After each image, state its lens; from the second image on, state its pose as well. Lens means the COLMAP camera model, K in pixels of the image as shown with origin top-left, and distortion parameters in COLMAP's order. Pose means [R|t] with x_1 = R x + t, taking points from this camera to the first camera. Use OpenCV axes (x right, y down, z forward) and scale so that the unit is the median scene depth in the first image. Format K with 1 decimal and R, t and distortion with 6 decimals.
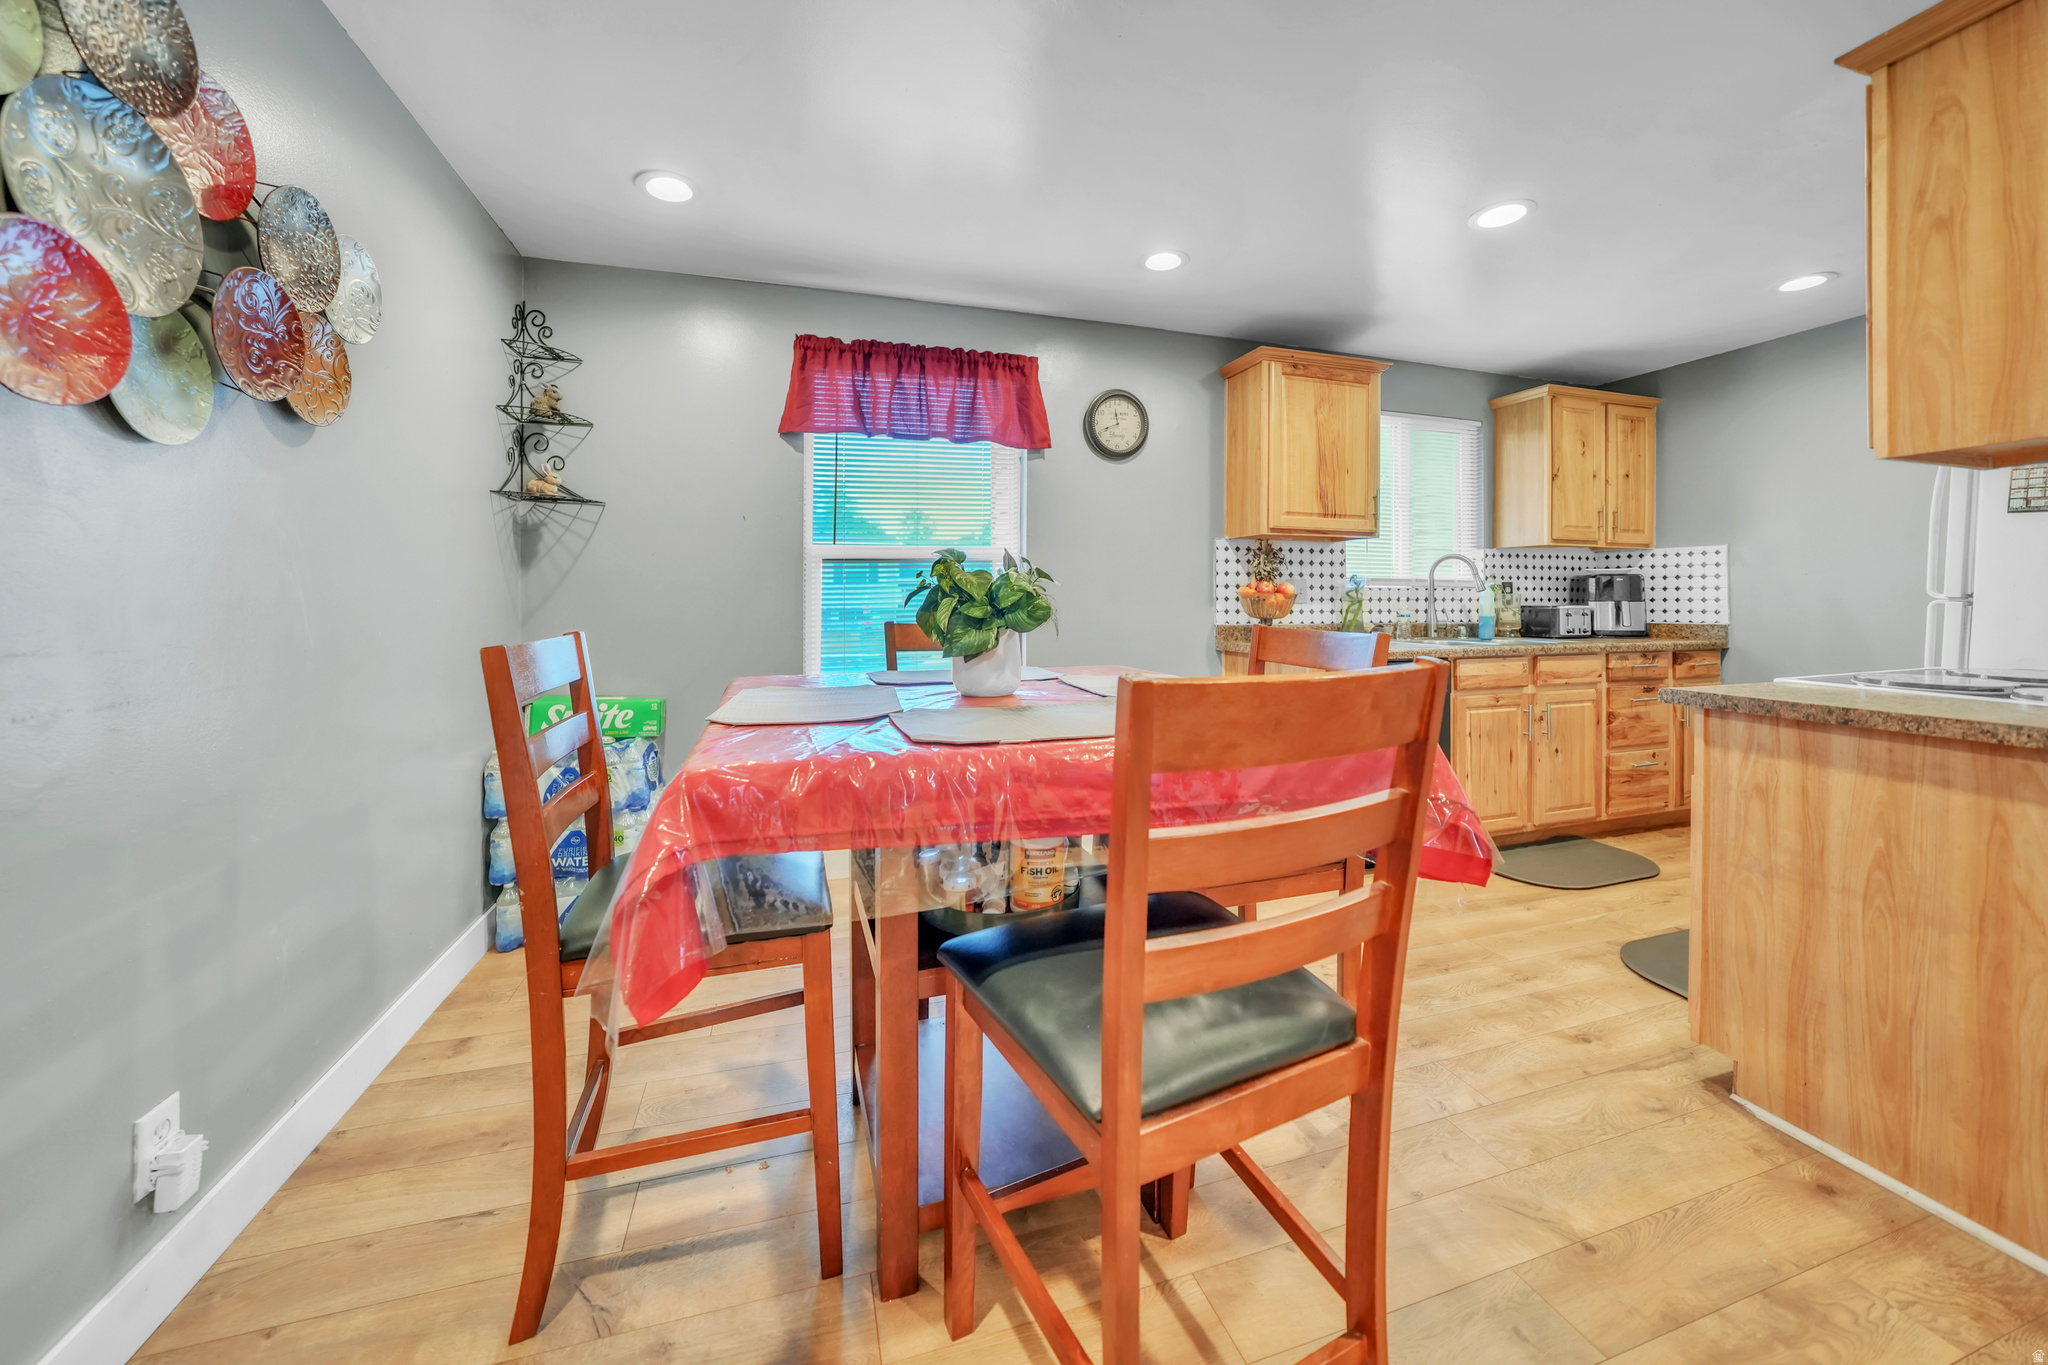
lens RADIAL K [[749.8, 0, 999.2], [0, 749.8, 610.2], [0, 0, 1]] dist [-0.023210, 0.000988]
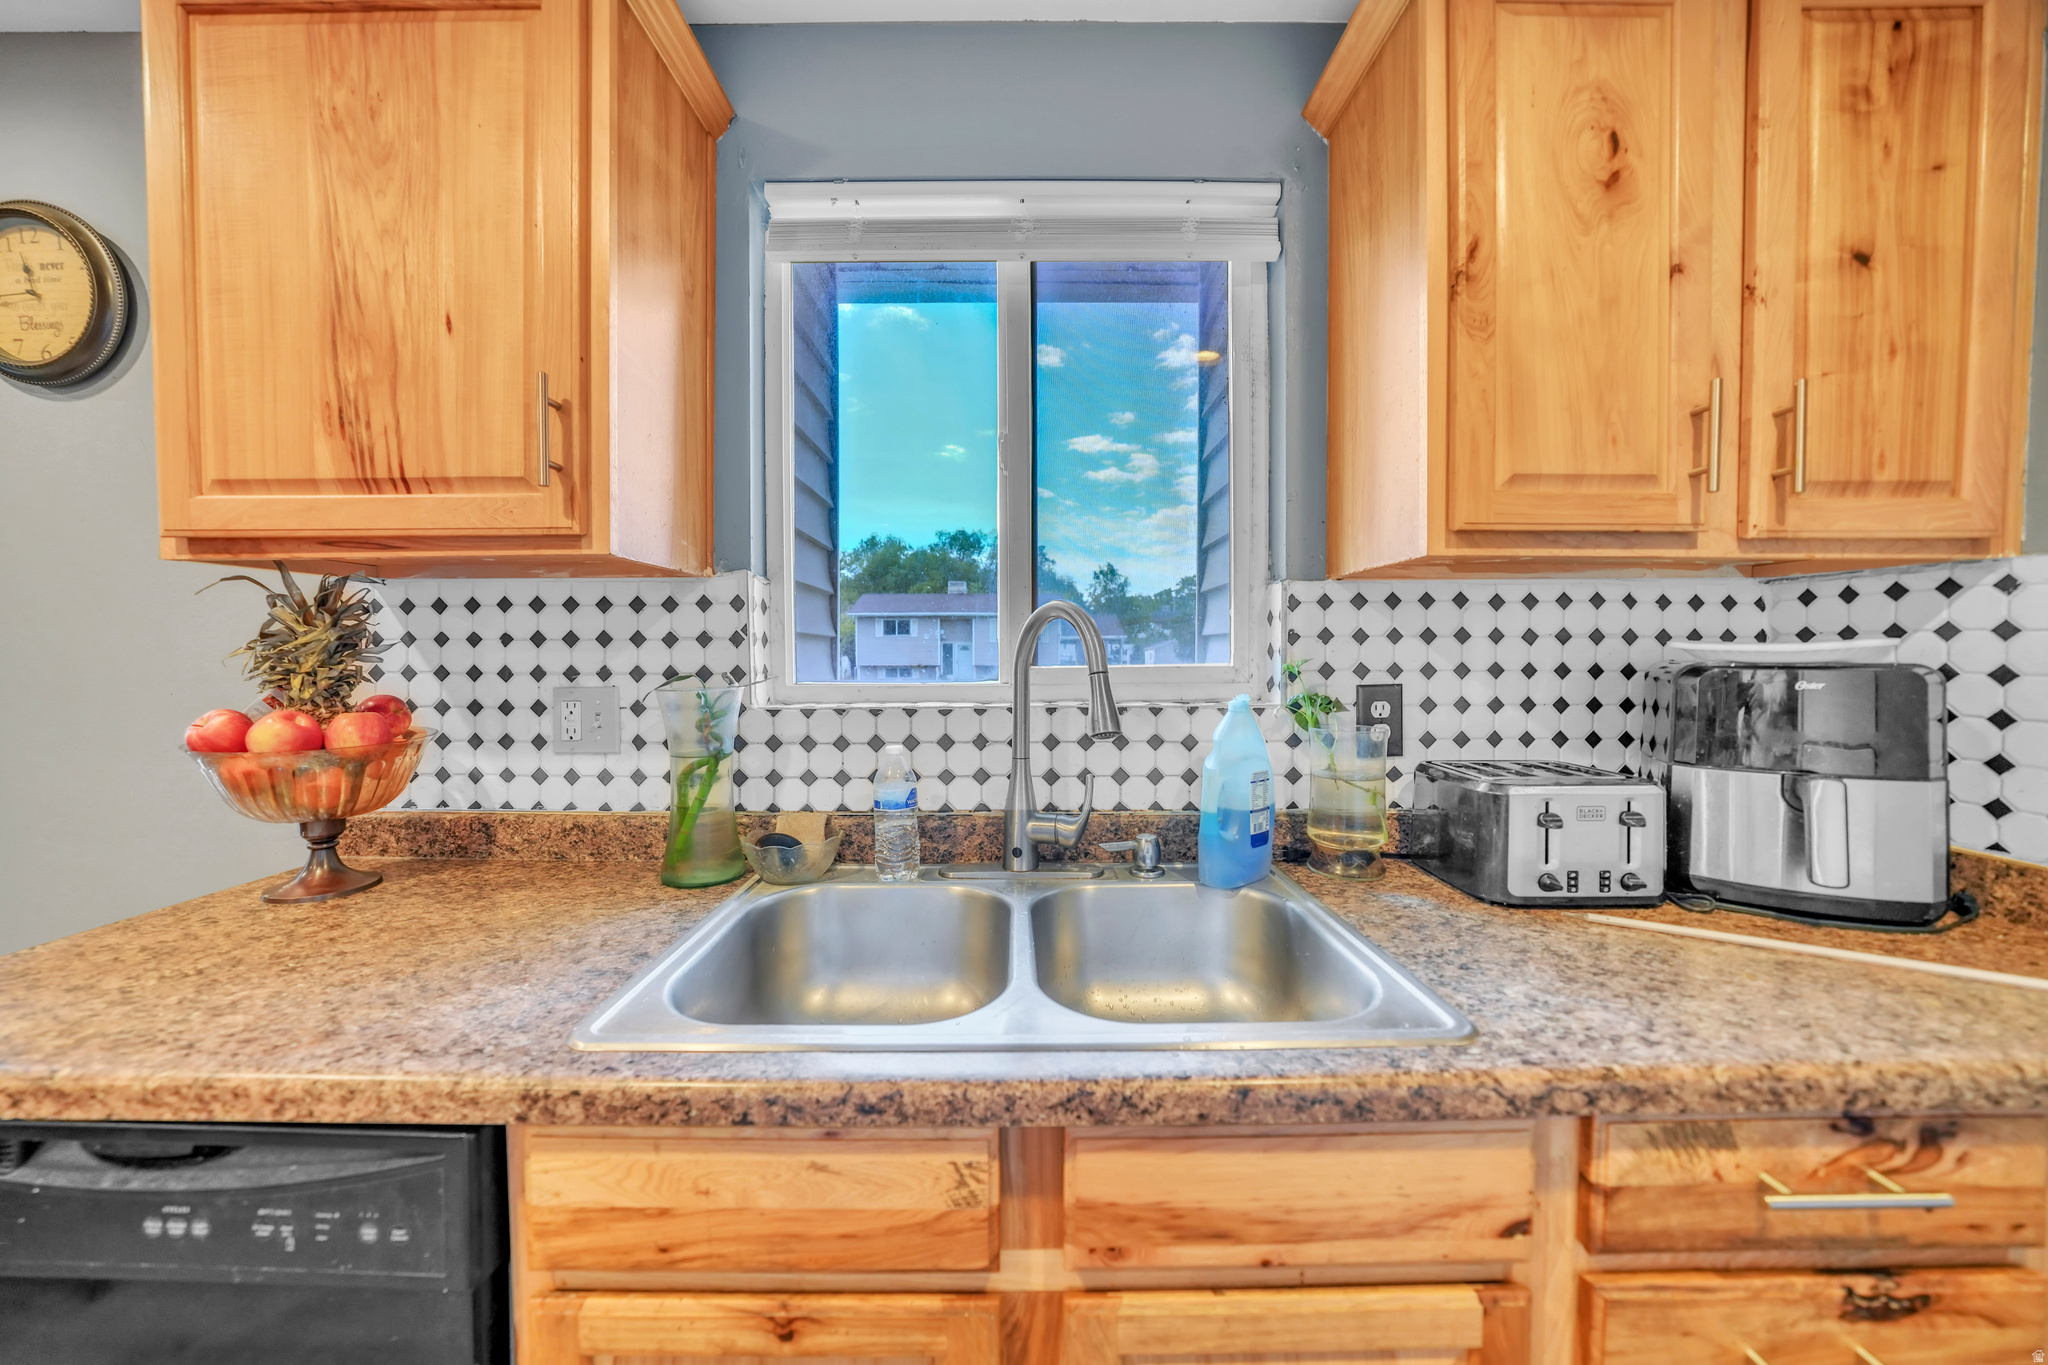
lens RADIAL K [[701.7, 0, 1023.9], [0, 701.7, 678.8], [0, 0, 1]] dist [-0.014648, 0.000275]
pose [[0.957024, 0.005677, -0.289953, 0.677111], [0.000048, 0.999805, 0.019733, -0.050382], [0.290008, -0.018899, 0.956838, 0.726482]]
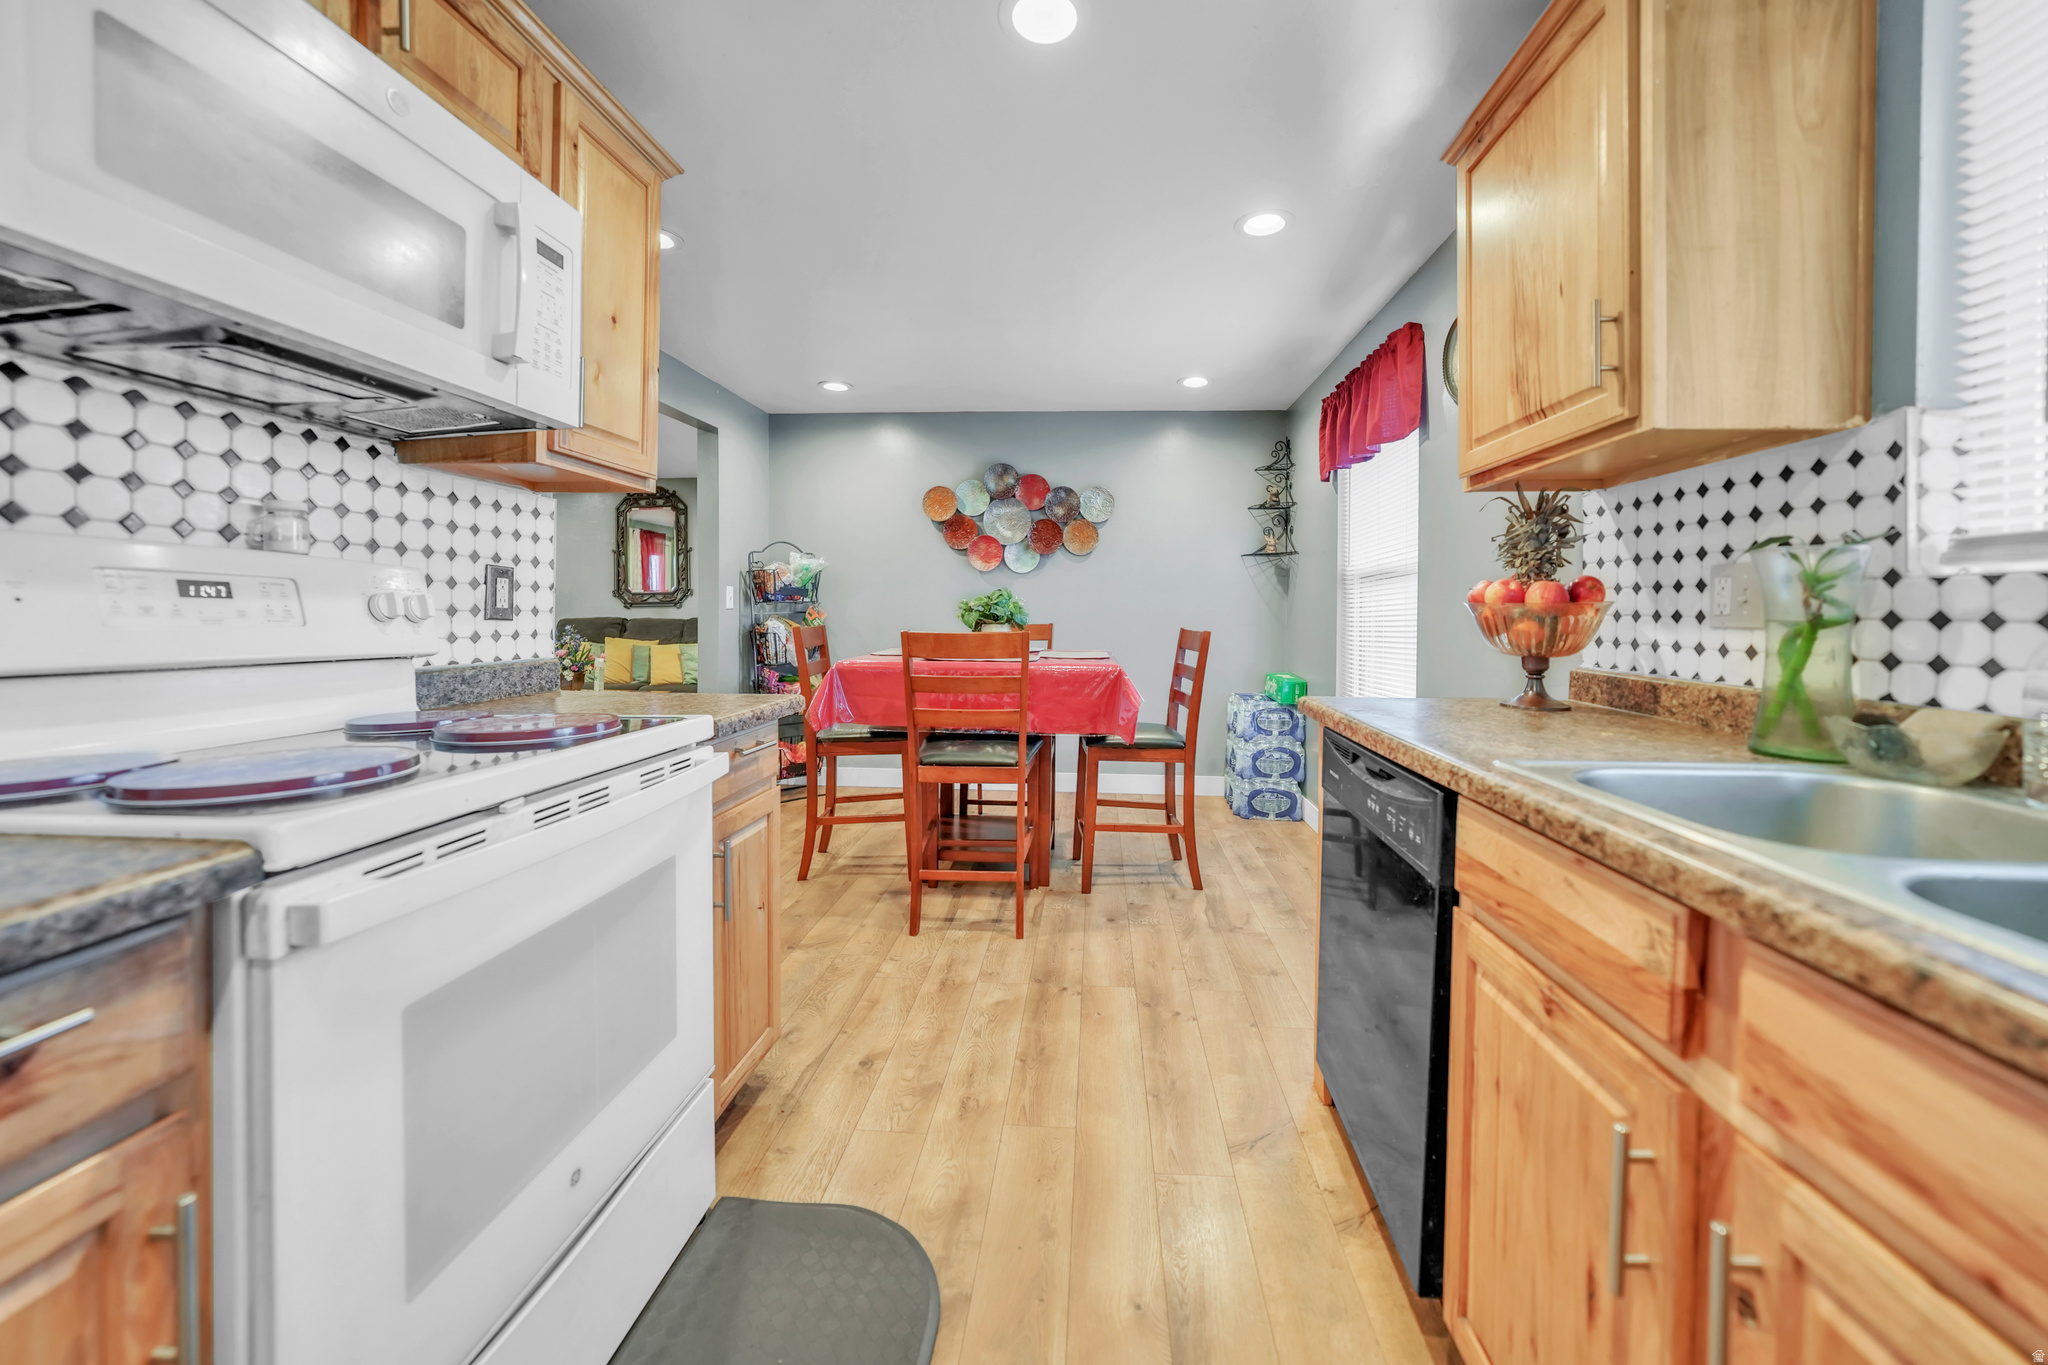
lens RADIAL K [[749.8, 0, 1047.8], [0, 749.8, 609.1], [0, 0, 1]] dist [-0.023210, 0.000988]
pose [[-0.348966, -0.006912, -0.937110, 0.829336], [-0.022566, 0.999745, 0.001030, -0.011199], [0.936863, 0.021506, -0.349033, 0.794025]]
